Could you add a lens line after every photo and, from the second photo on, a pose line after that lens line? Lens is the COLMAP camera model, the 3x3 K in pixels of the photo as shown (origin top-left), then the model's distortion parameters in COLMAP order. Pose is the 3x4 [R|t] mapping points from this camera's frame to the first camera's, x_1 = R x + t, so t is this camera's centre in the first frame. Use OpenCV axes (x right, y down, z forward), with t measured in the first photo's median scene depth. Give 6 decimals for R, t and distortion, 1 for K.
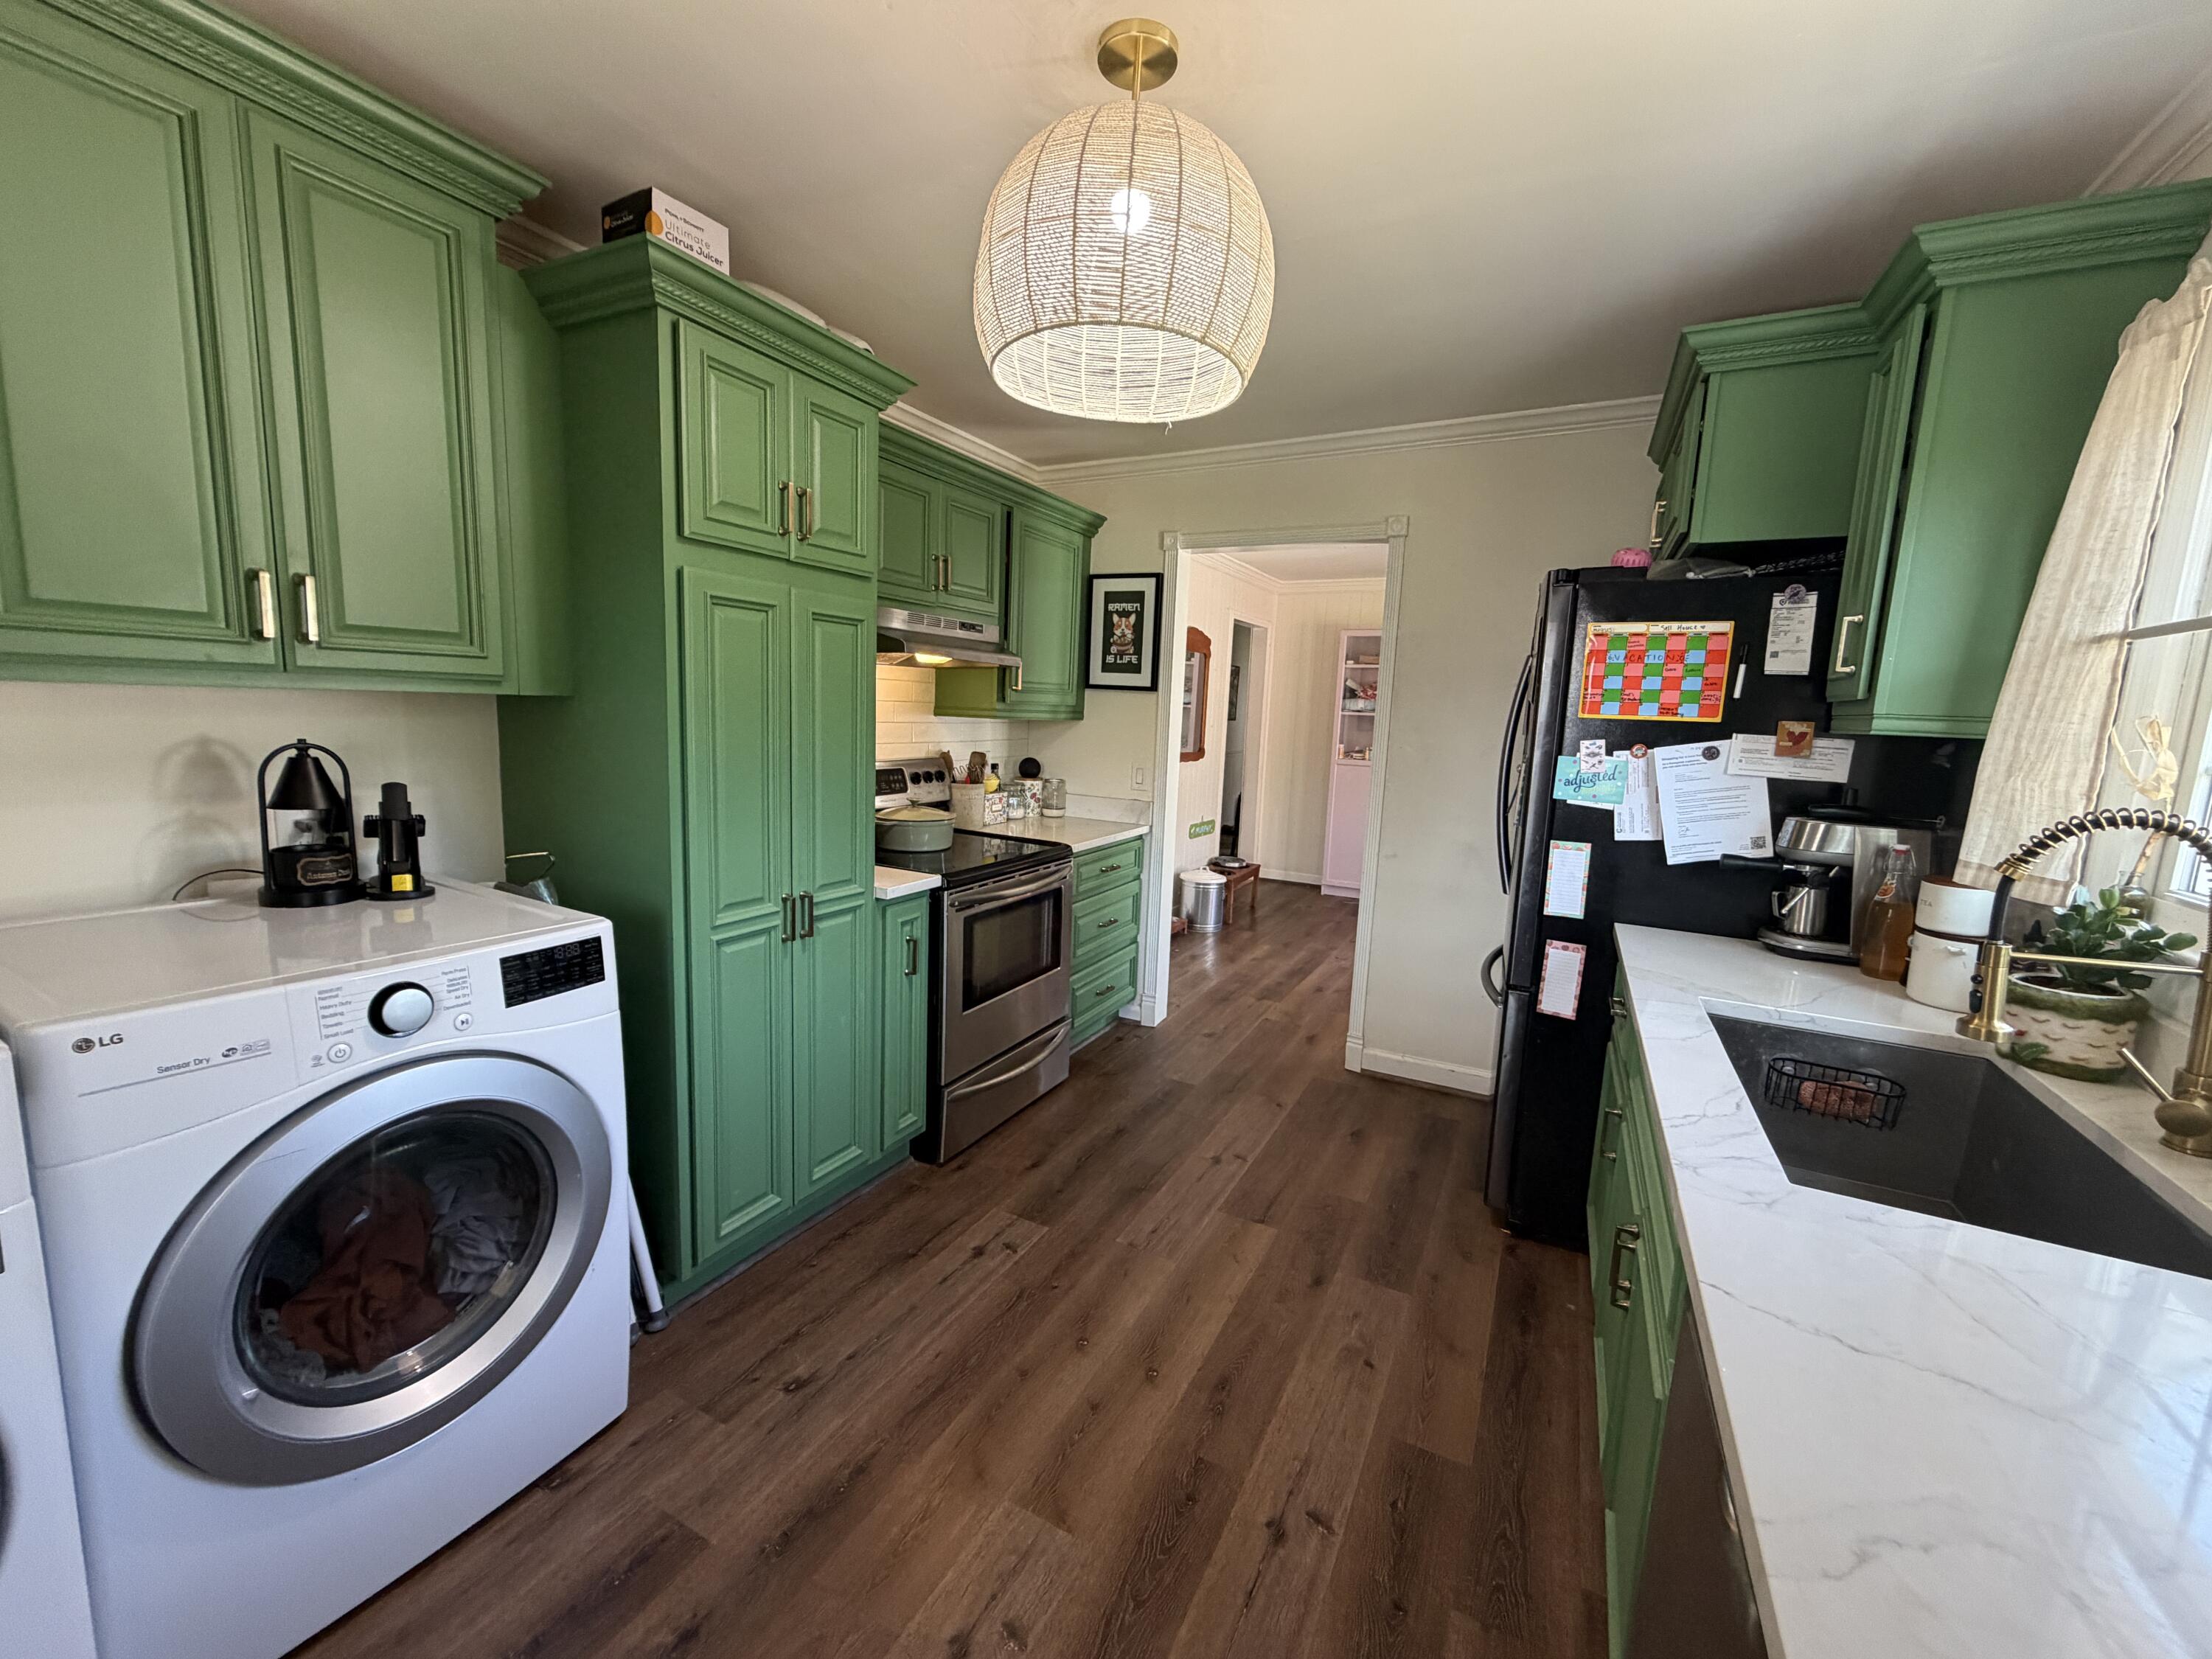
lens RADIAL K [[876.8, 0, 1101.5], [0, 876.8, 826.8], [0, 0, 1]] dist [-0.003983, 0.000174]
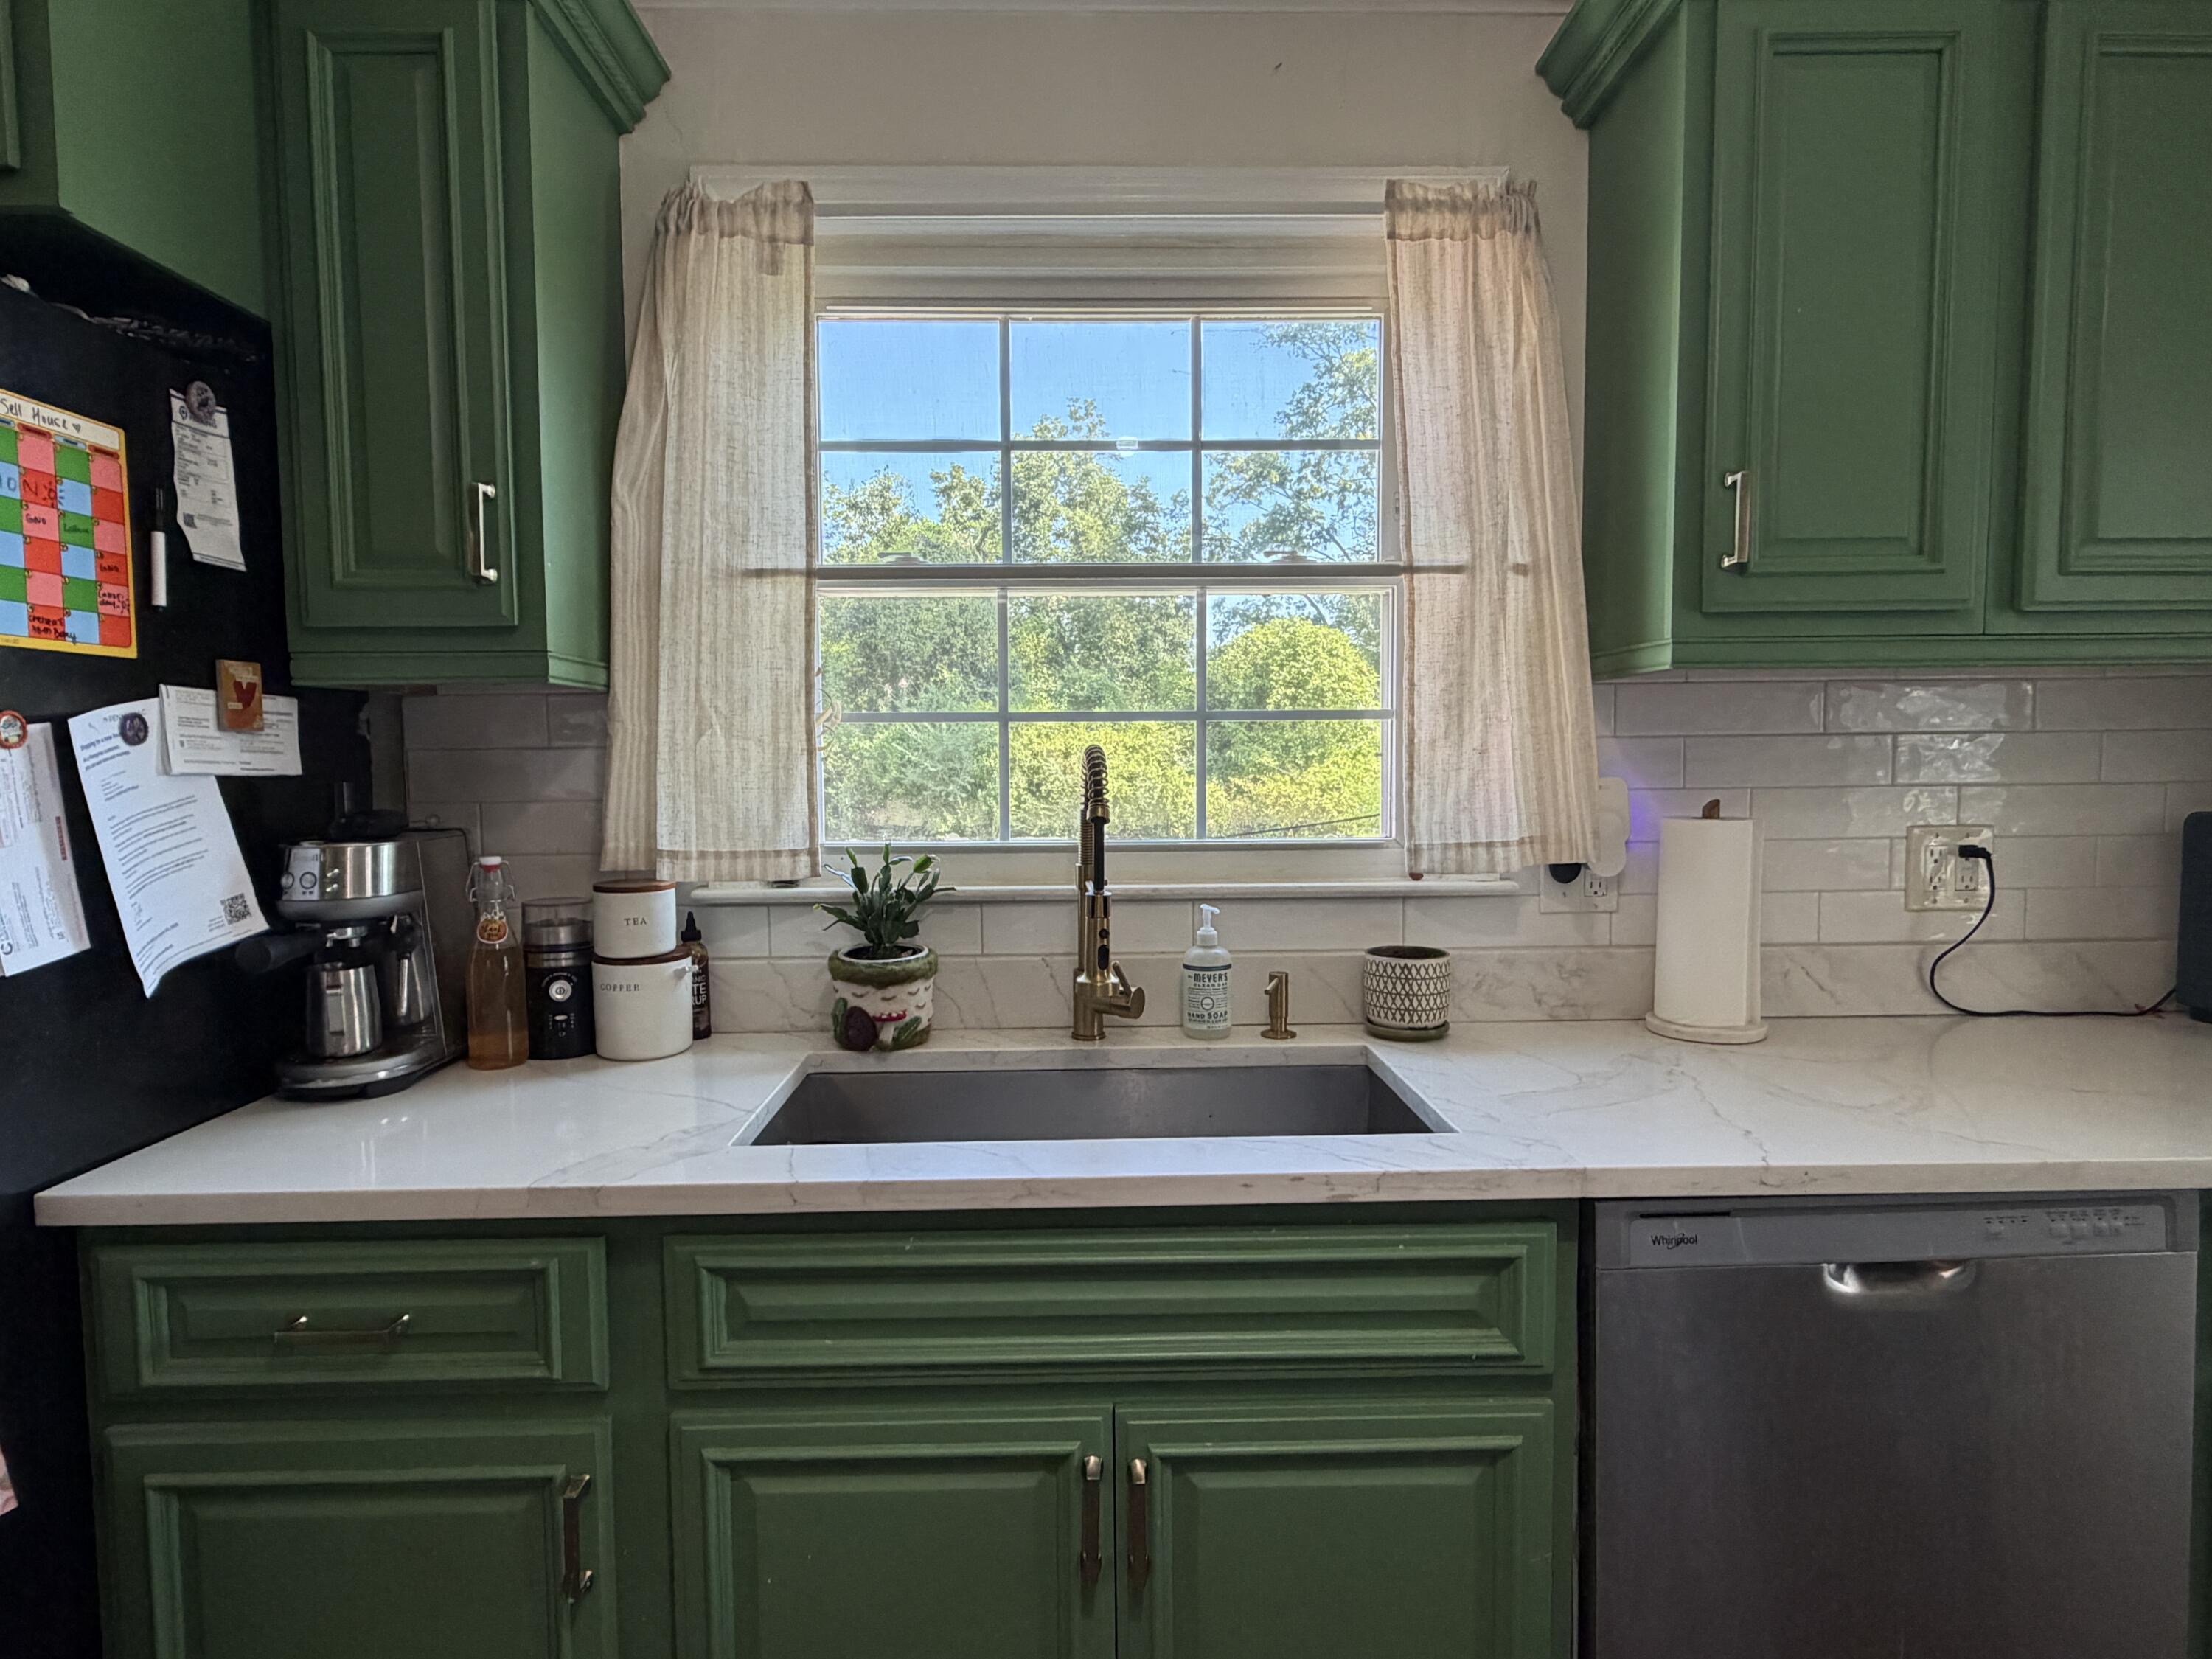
lens RADIAL K [[1203.7, 0, 1109.5], [0, 1203.7, 835.5], [0, 0, 1]] dist [0.004652, -0.004310]
pose [[-0.484852, -0.090485, 0.869903, -0.066569], [0.109546, 0.980518, 0.163048, -0.076776], [-0.867708, 0.174348, -0.465494, 0.866059]]
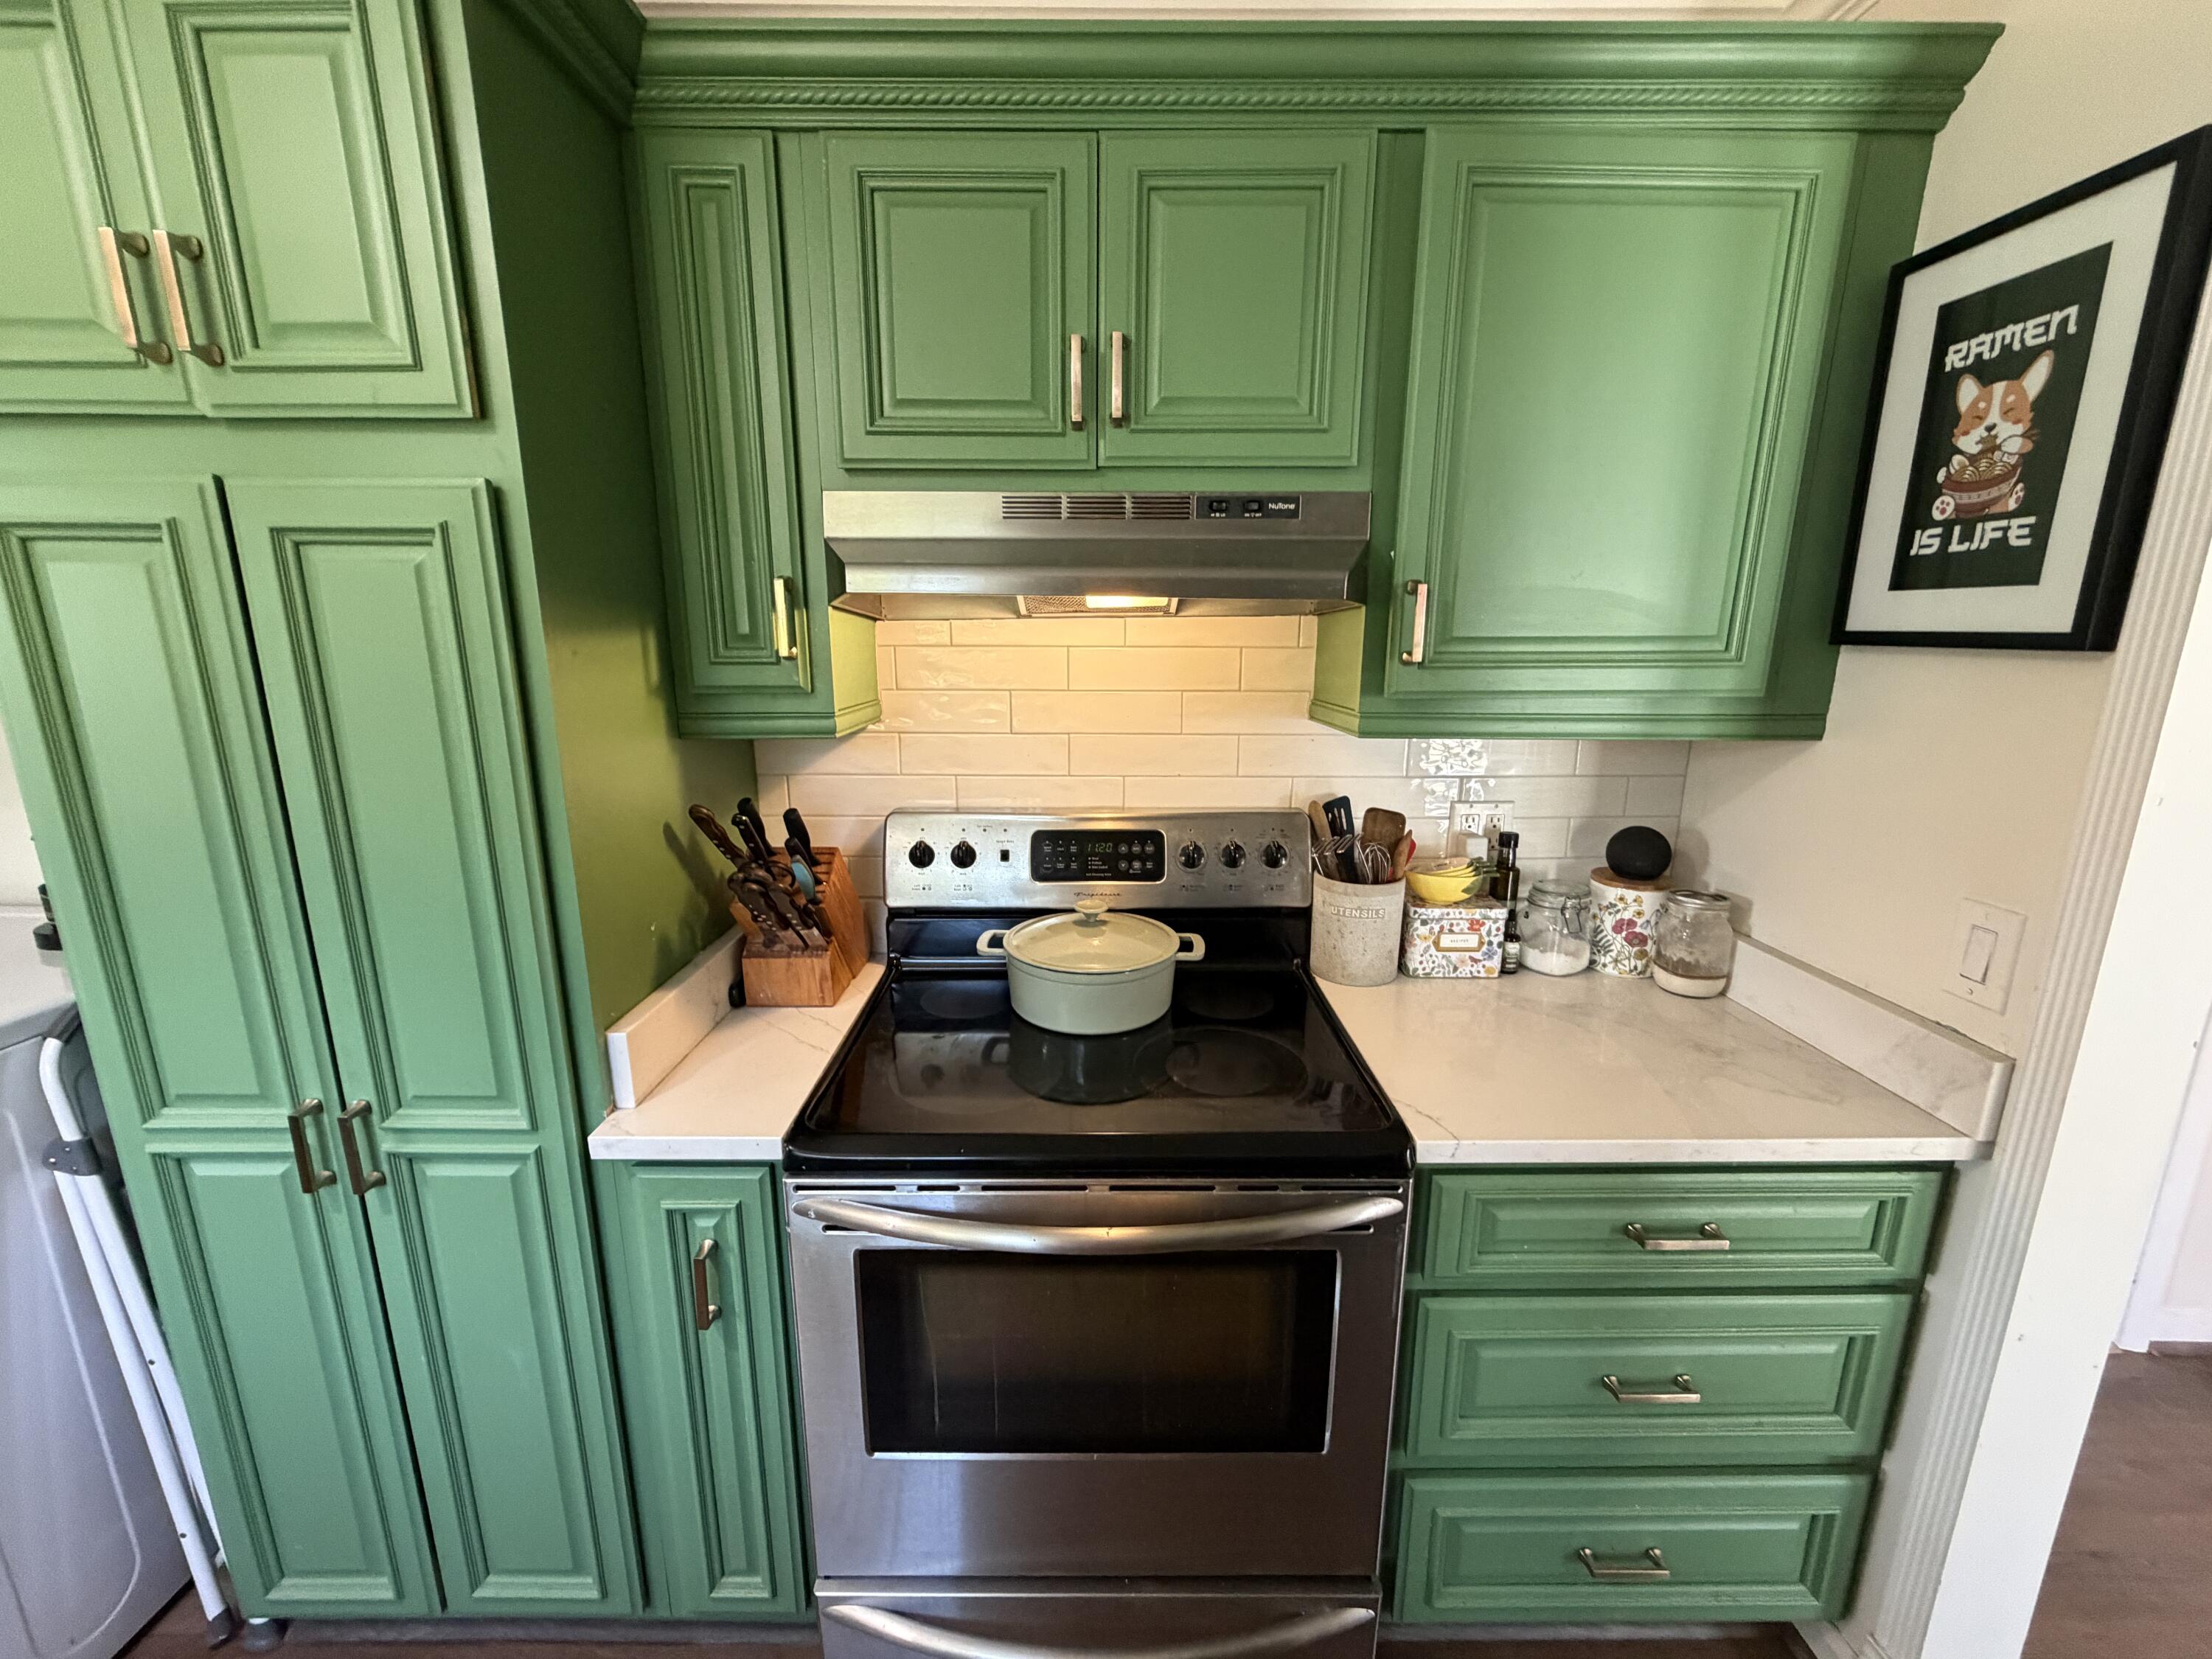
lens RADIAL K [[876.8, 0, 1112.3], [0, 876.8, 827.5], [0, 0, 1]] dist [-0.003983, 0.000174]
pose [[0.471013, 0.150748, -0.869150, 0.279553], [-0.106169, 0.987815, 0.113794, -0.188015], [0.875714, 0.038678, 0.481278, 1.157772]]
